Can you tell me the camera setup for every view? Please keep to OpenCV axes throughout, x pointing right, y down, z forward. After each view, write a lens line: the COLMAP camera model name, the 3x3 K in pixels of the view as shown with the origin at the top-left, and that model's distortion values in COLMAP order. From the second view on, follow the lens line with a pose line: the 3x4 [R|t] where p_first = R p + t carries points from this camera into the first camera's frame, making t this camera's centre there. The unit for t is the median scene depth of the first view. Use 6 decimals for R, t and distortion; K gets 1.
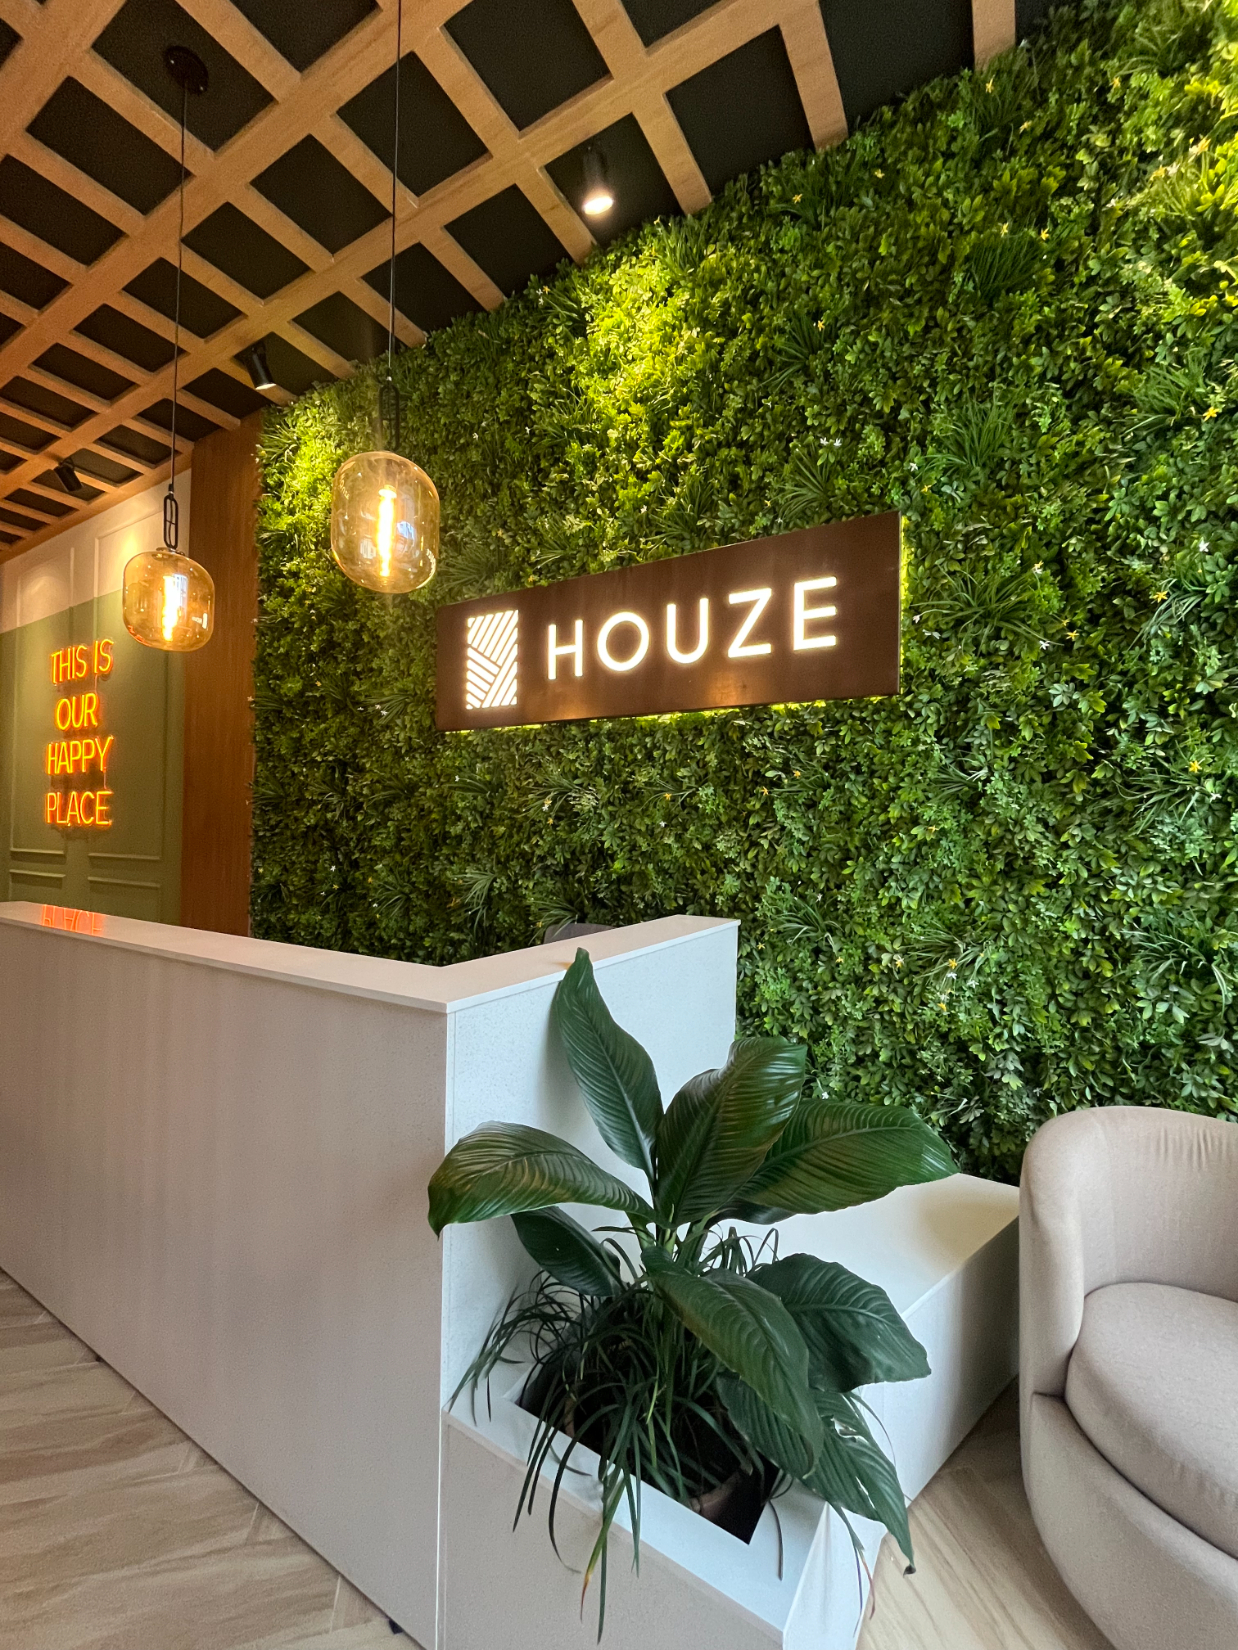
lens RADIAL K [[664.7, 0, 621.7], [0, 664.7, 825.0], [0, 0, 1]] dist [-0.004729, -0.000977]
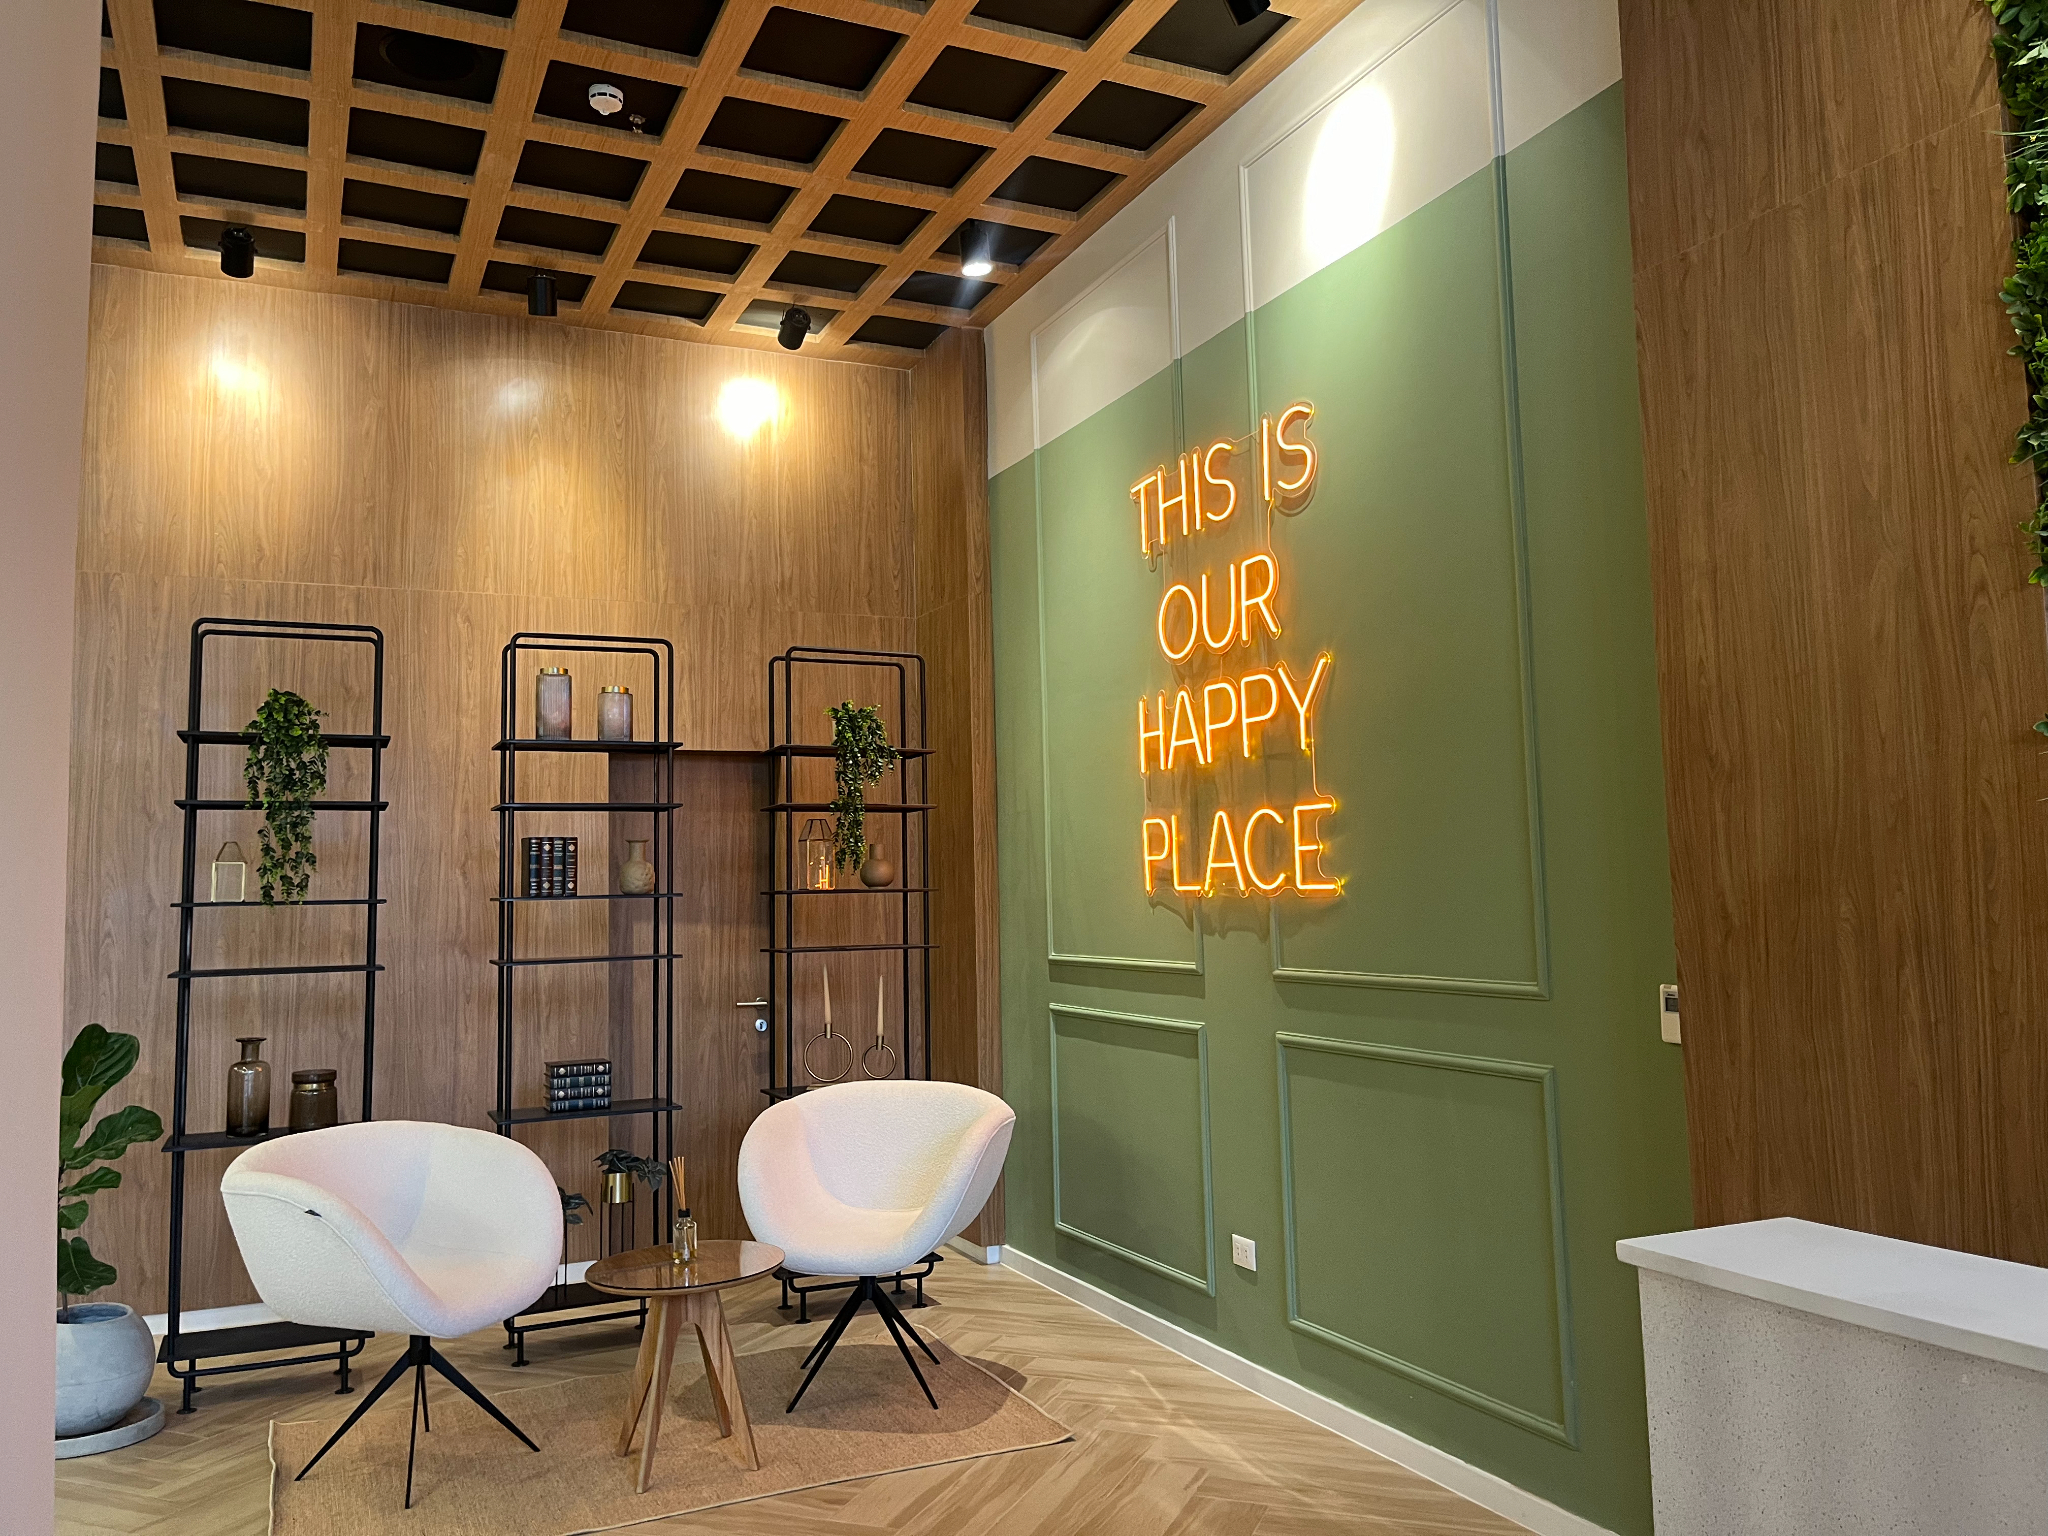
lens RADIAL K [[1556.3, 0, 1023.5], [0, 1556.3, 763.3], [0, 0, 1]] dist [0.041067, -0.007250]
pose [[0.818296, -0.079486, -0.569275, -0.392209], [0.041515, 0.995979, -0.079390, -0.009532], [0.573296, 0.041331, 0.818305, 0.173434]]
